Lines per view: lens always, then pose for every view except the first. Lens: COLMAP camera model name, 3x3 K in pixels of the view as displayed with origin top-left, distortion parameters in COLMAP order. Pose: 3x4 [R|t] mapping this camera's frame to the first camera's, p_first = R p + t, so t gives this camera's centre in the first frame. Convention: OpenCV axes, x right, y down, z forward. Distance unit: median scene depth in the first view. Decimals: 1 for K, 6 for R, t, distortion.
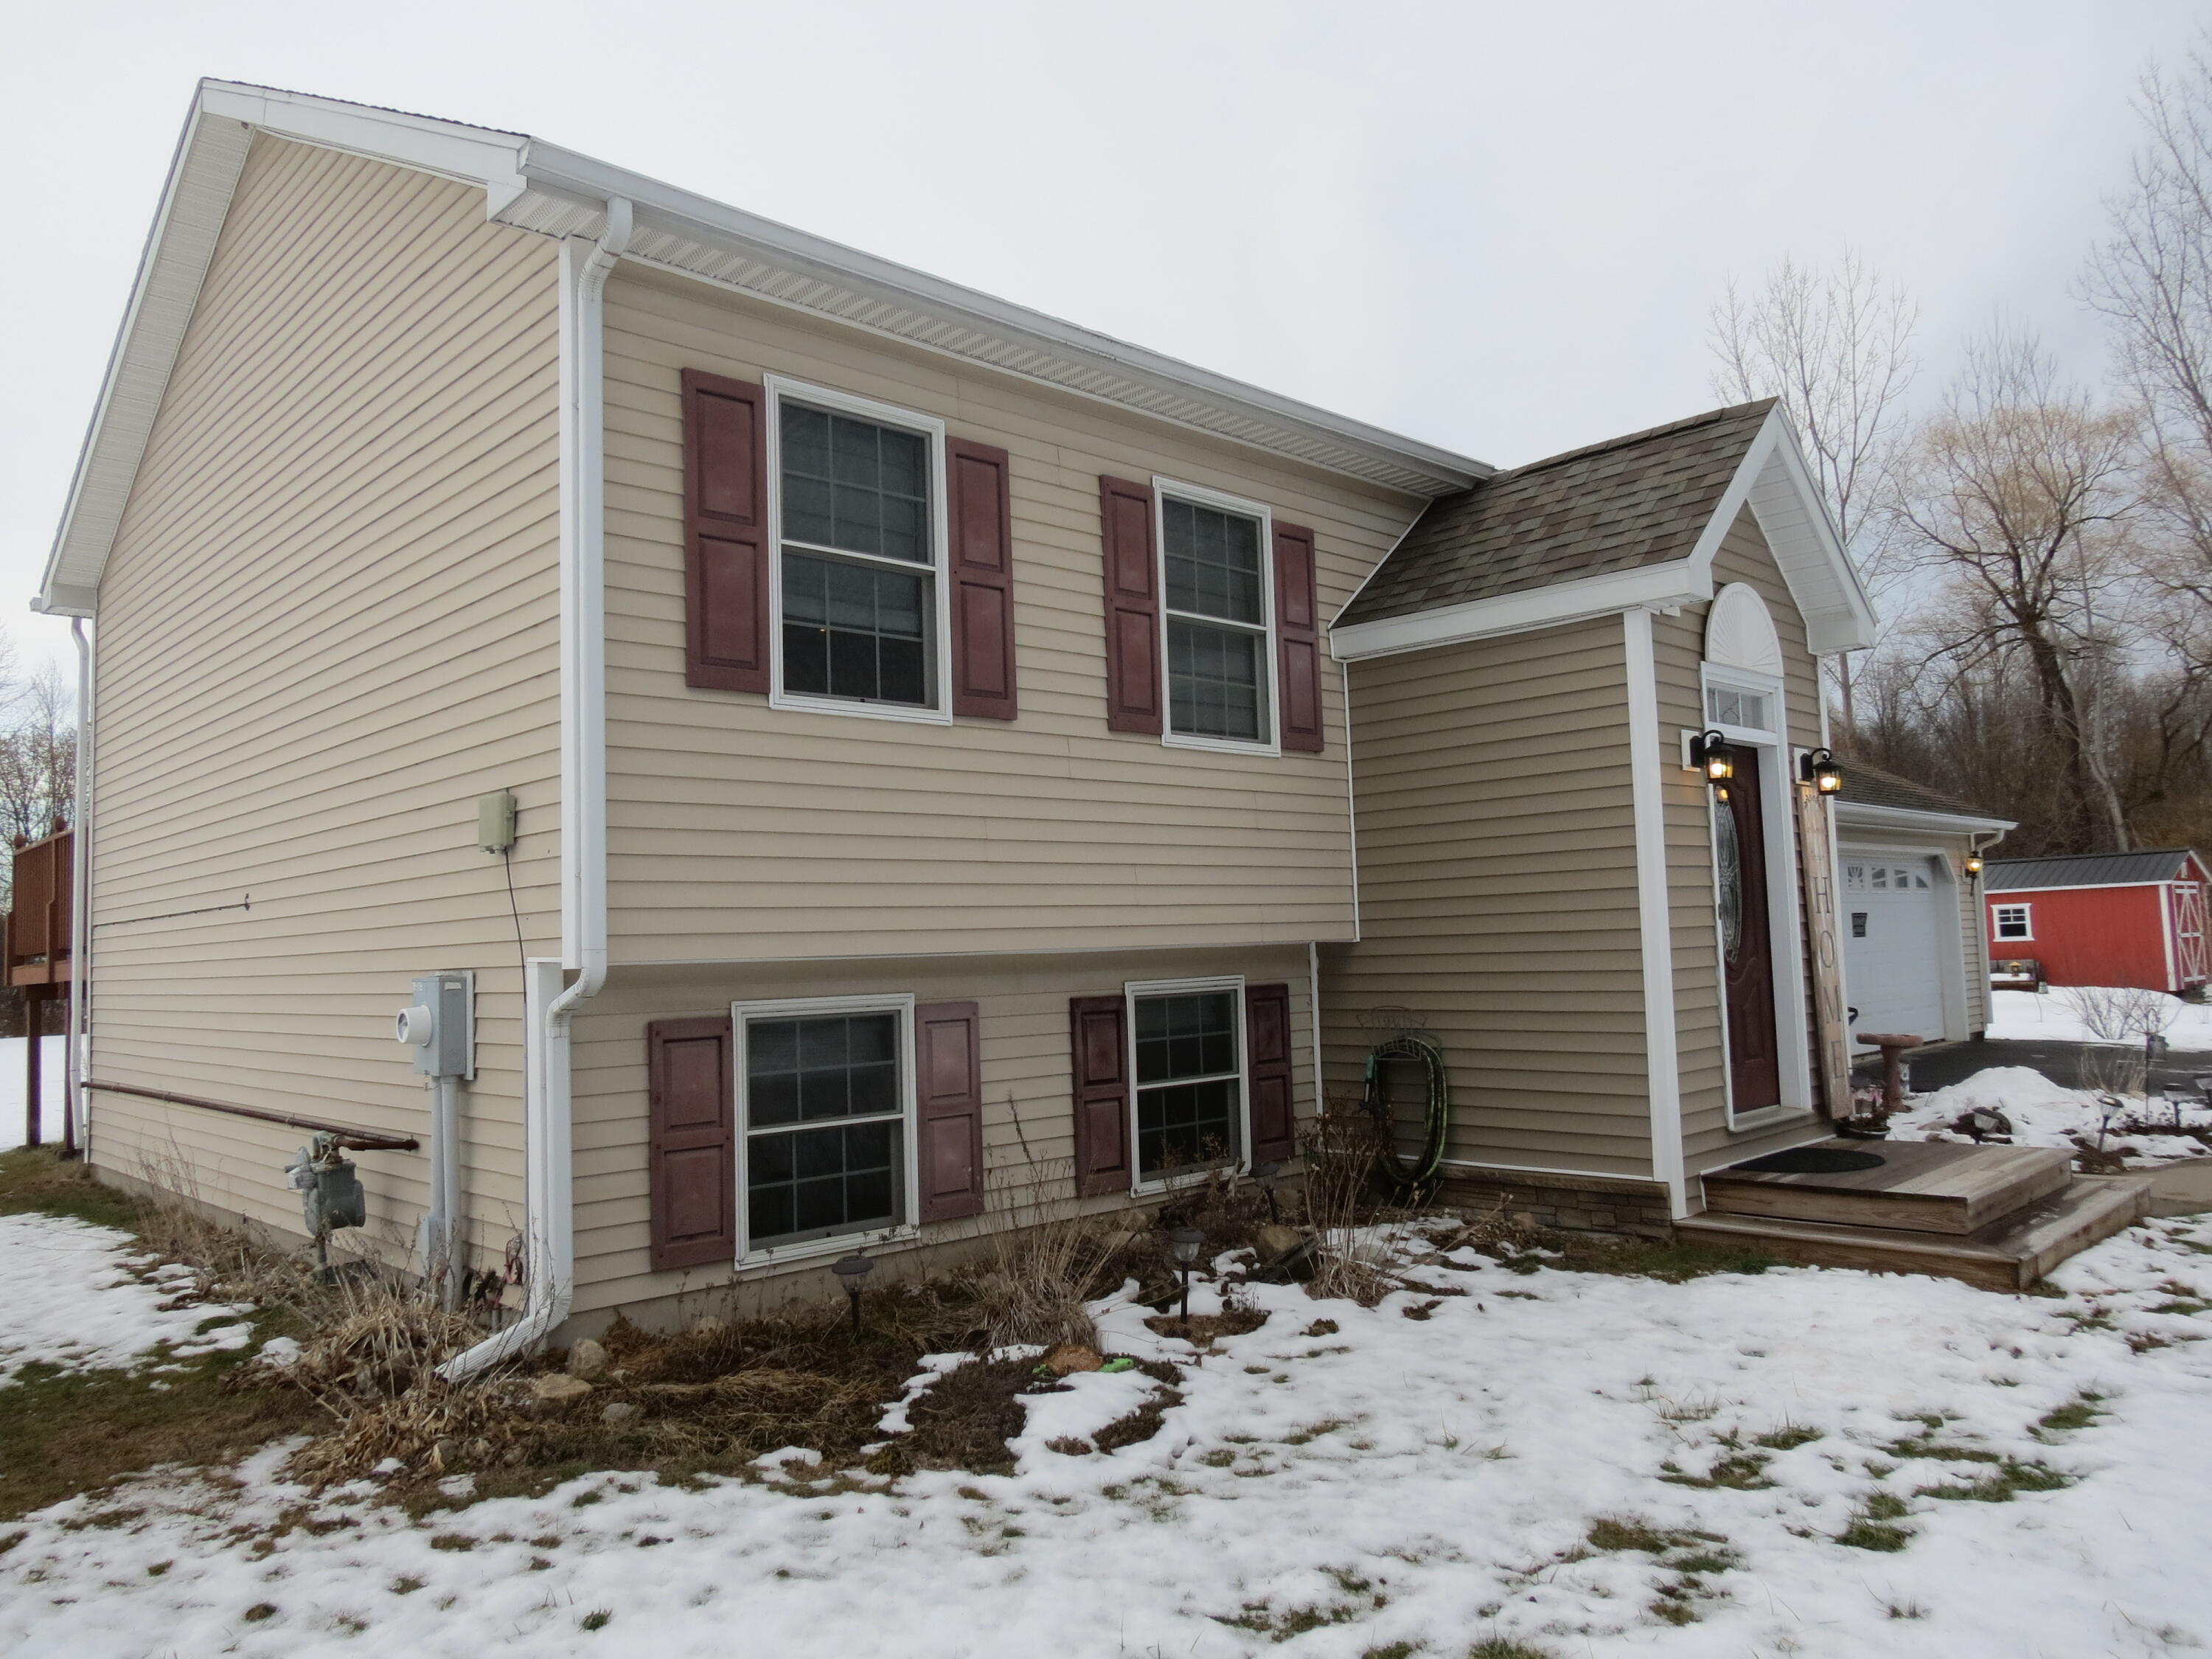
lens RADIAL K [[1570.5, 0, 1108.0], [0, 1570.5, 829.9], [0, 0, 1]] dist [-0.036365, 0.019774]
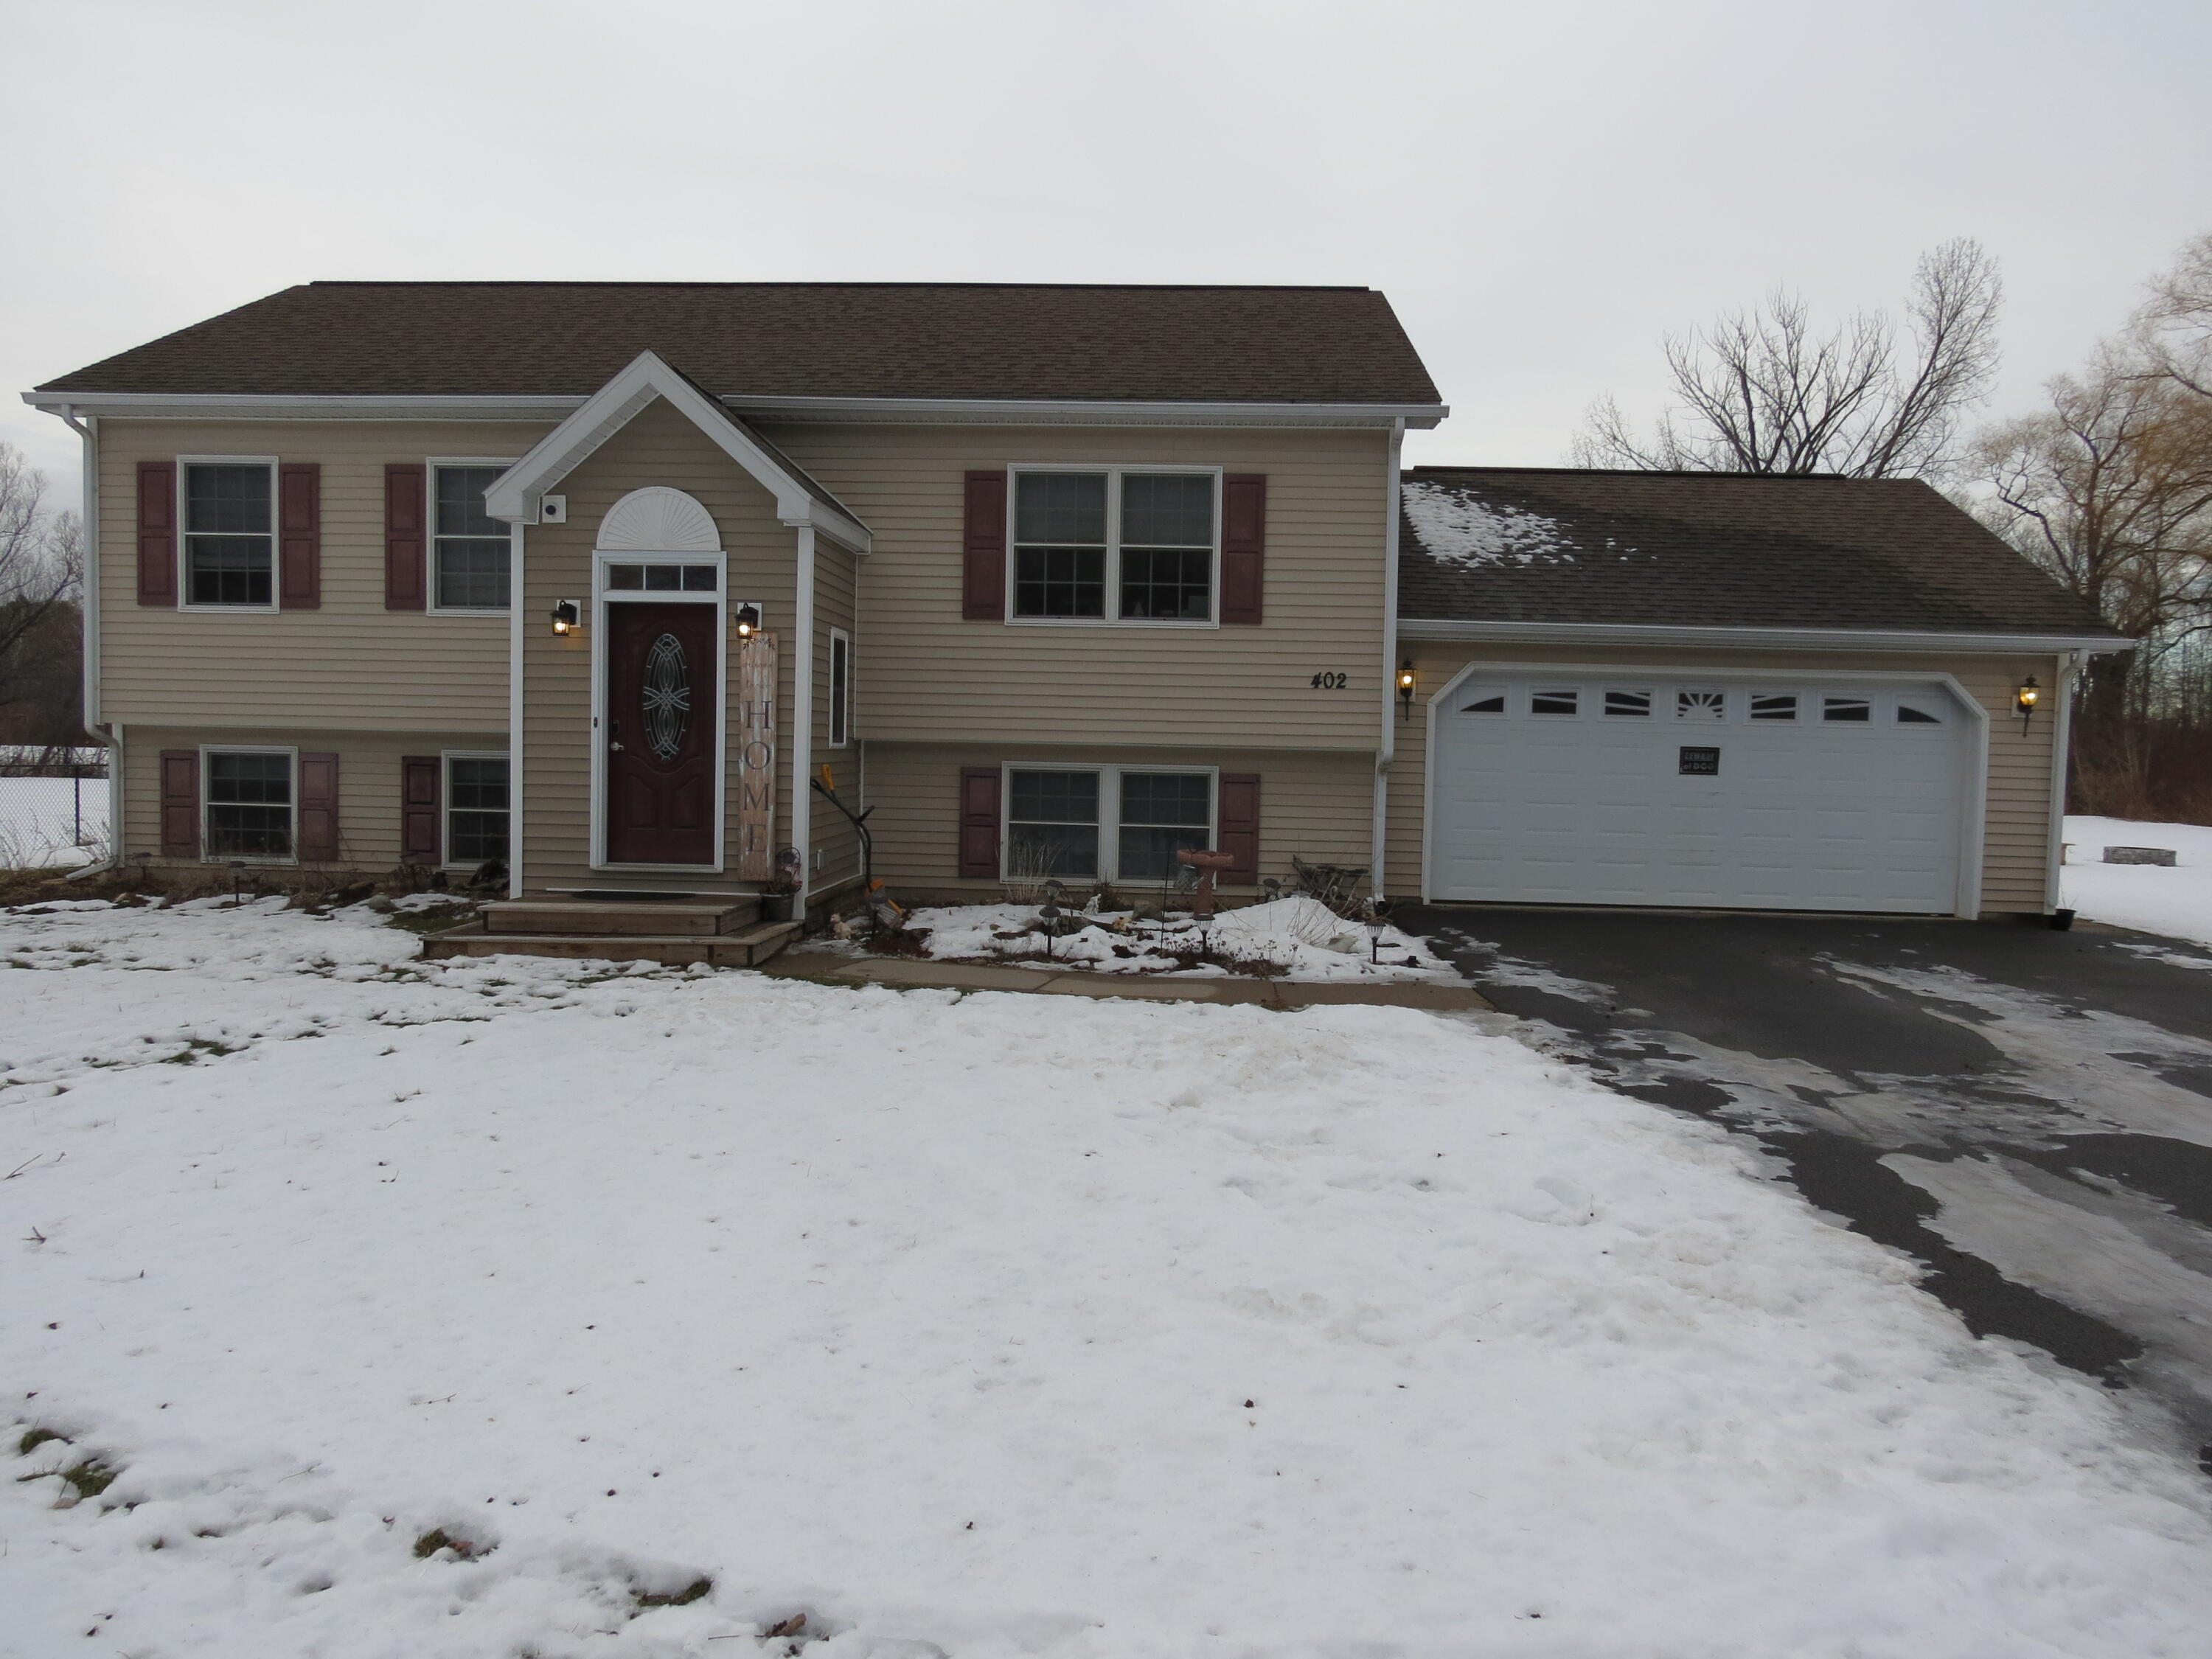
lens RADIAL K [[1570.5, 0, 1097.6], [0, 1570.5, 834.7], [0, 0, 1]] dist [-0.036365, 0.019774]
pose [[0.686811, 0.086945, -0.721617, 1.845626], [0.009808, 0.991621, 0.128812, -0.028471], [0.726770, -0.095547, 0.680203, 0.338662]]
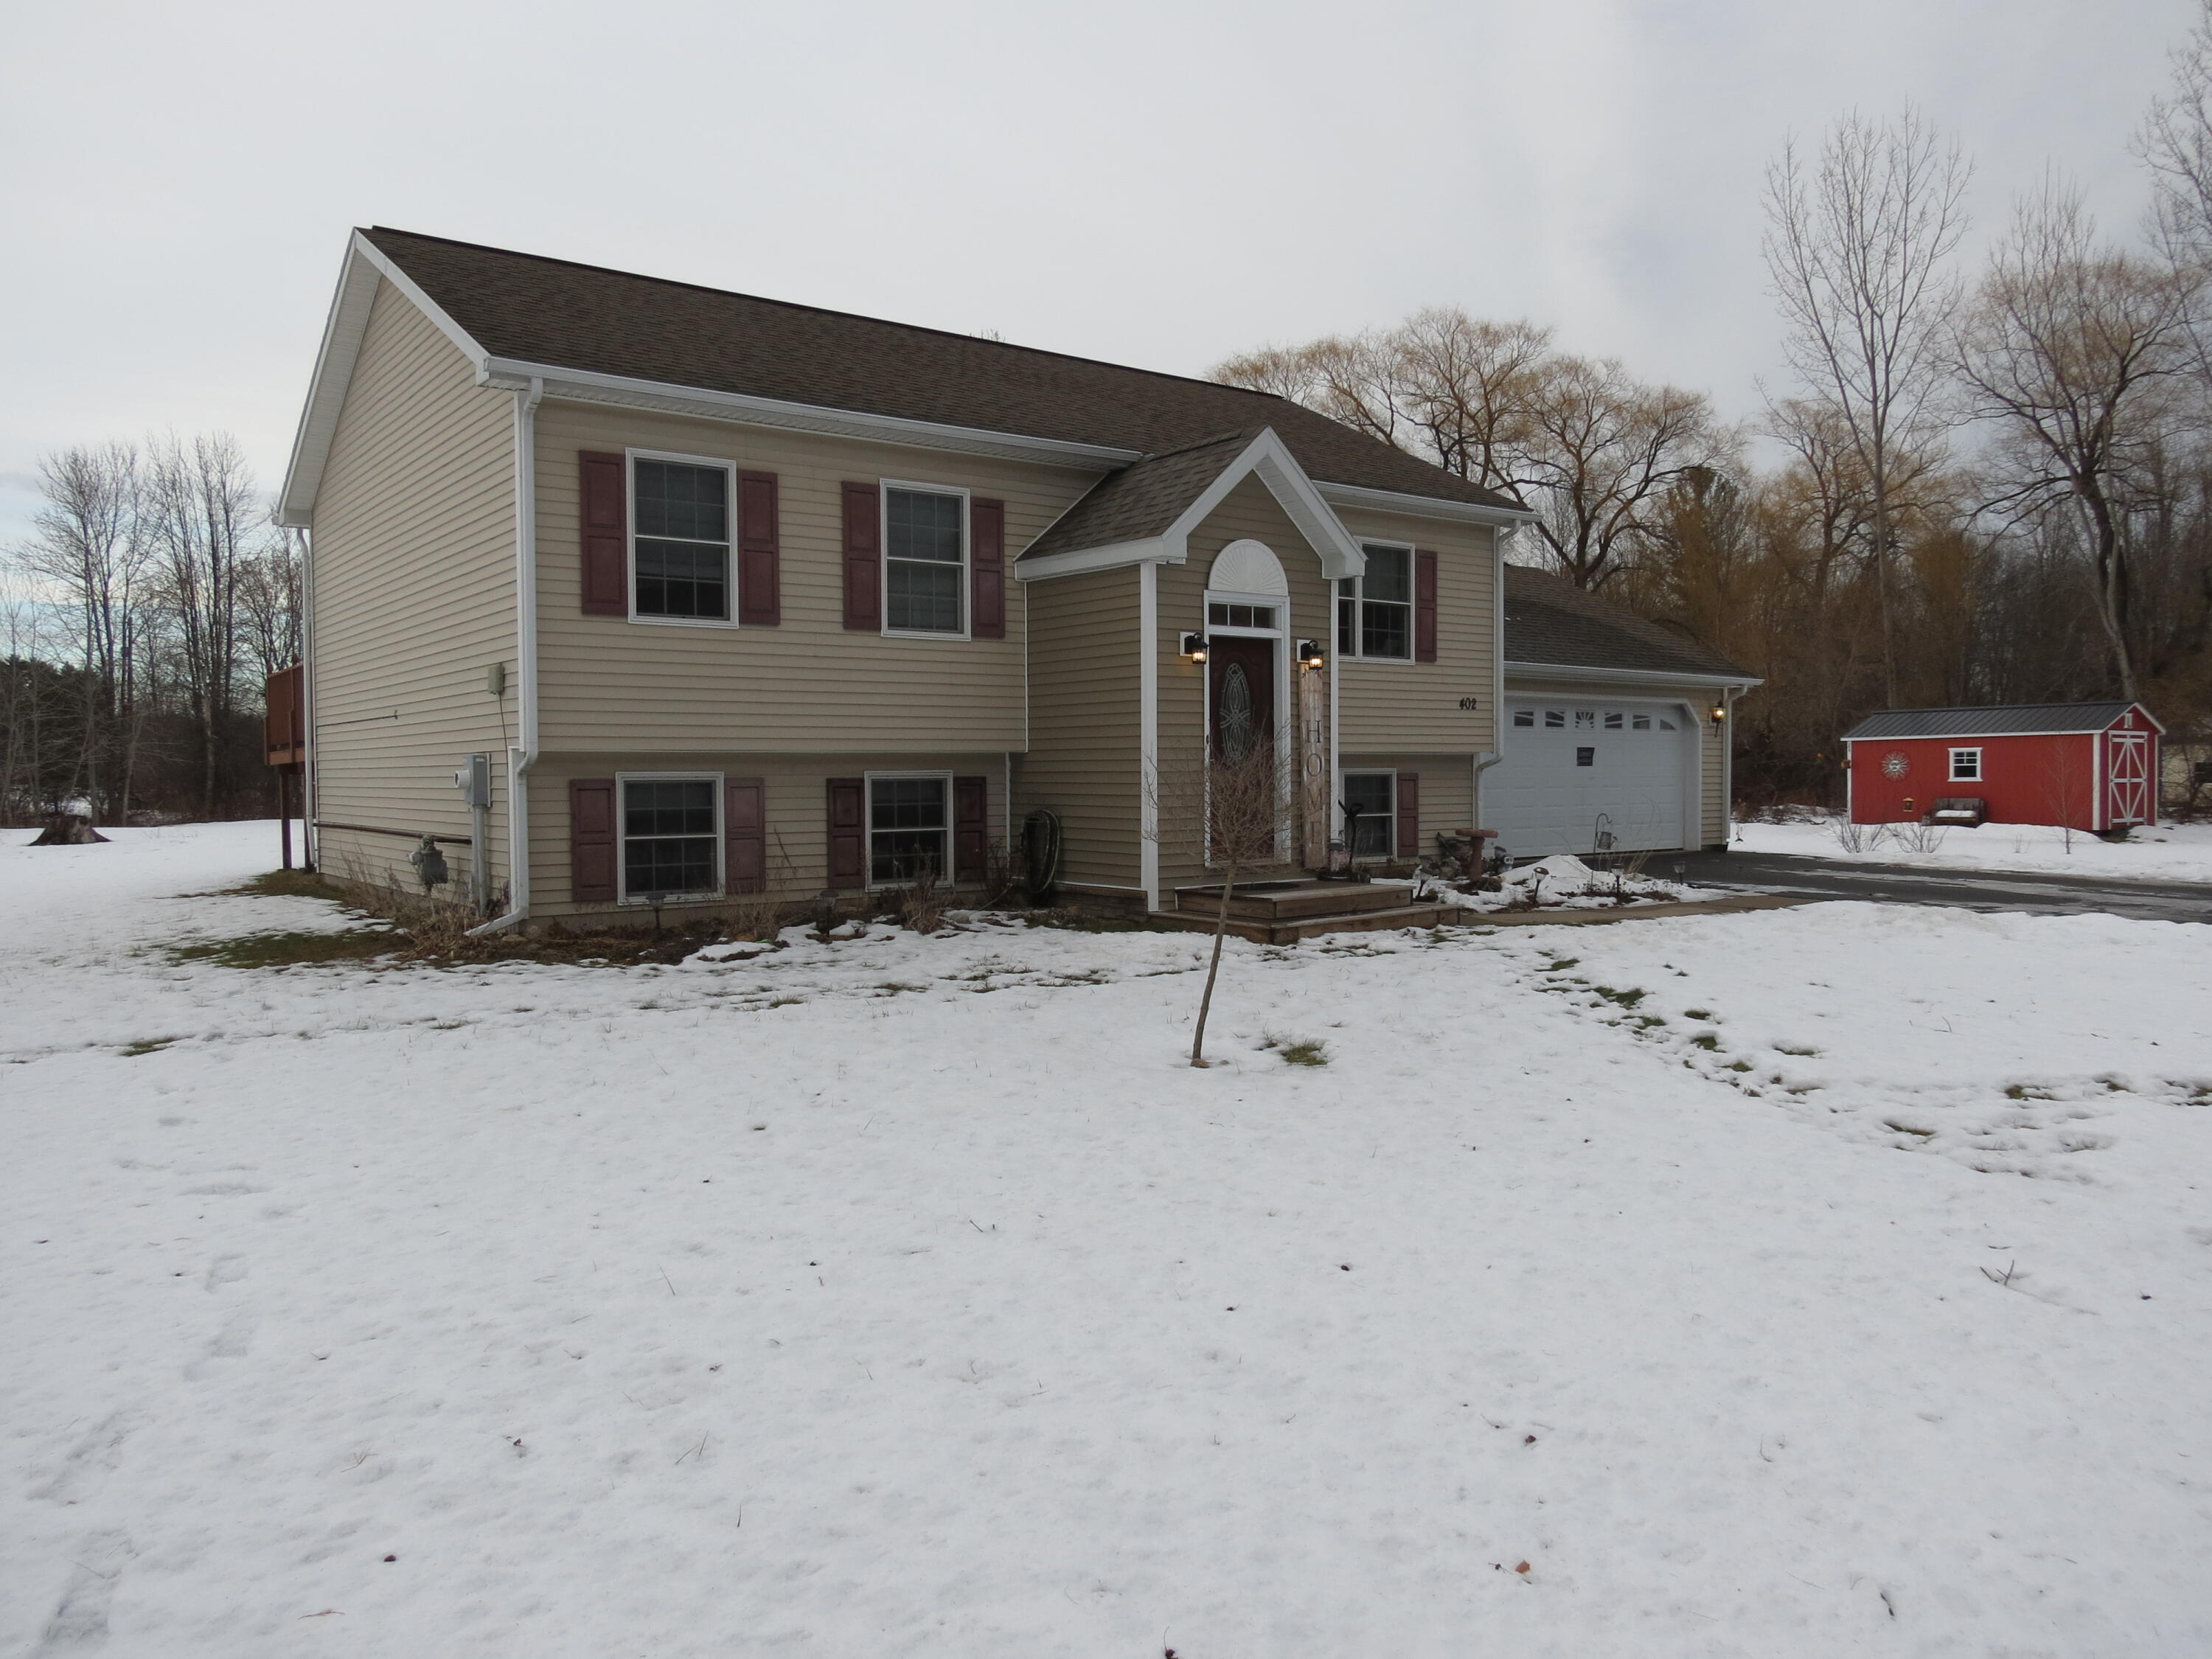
lens RADIAL K [[1570.5, 0, 1113.1], [0, 1570.5, 830.0], [0, 0, 1]] dist [-0.036365, 0.019774]
pose [[0.993161, 0.031063, -0.112542, 0.498813], [-0.018015, 0.993184, 0.115155, -0.045821], [0.115352, -0.112340, 0.986952, -0.725026]]
